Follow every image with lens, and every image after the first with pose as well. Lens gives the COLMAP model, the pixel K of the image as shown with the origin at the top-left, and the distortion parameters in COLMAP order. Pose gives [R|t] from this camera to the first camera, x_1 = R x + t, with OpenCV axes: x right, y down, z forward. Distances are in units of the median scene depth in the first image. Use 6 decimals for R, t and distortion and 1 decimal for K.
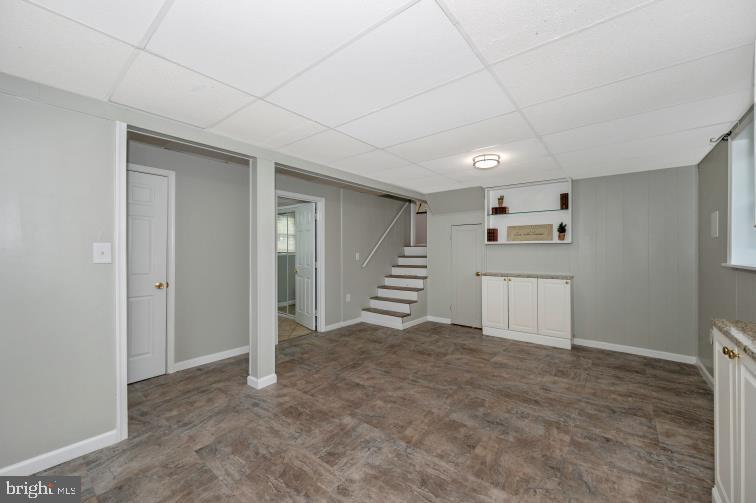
lens RADIAL K [[301.8, 0, 381.7], [0, 301.8, 252.5], [0, 0, 1]] dist [-0.000976, 0.000089]
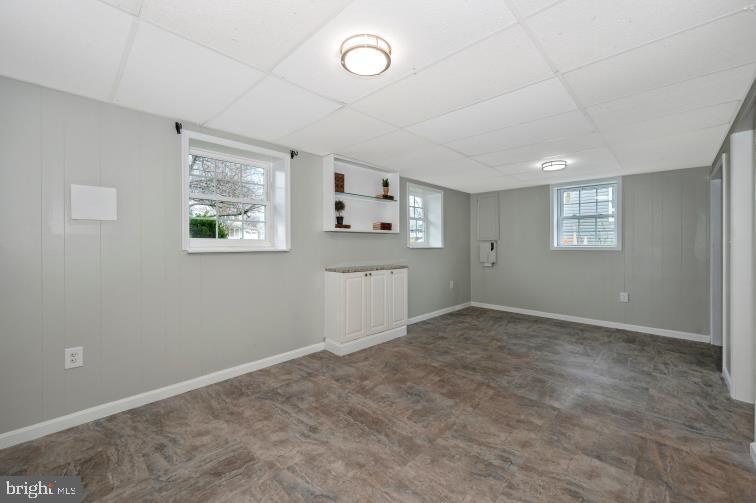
lens RADIAL K [[290.7, 0, 390.1], [0, 290.7, 246.4], [0, 0, 1]] dist [-0.001283, -0.000210]
pose [[-0.997108, -0.003535, 0.075909, 0.317379], [-0.002650, 0.999927, 0.011749, 0.006289], [-0.075945, 0.011514, -0.997045, 1.714938]]
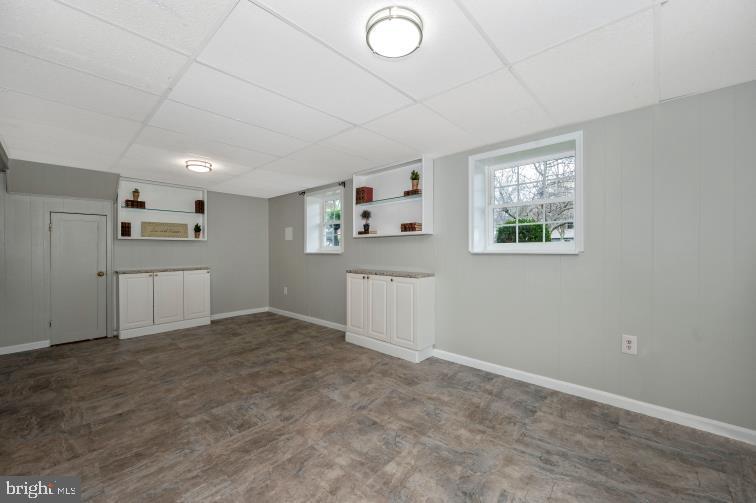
lens RADIAL K [[301.8, 0, 381.7], [0, 301.8, 252.5], [0, 0, 1]] dist [-0.000976, 0.000089]
pose [[0.044857, -0.009581, 0.998947, -0.876996], [0.009651, 0.999911, 0.009157, 0.019244], [-0.998947, 0.009230, 0.044945, 0.302655]]
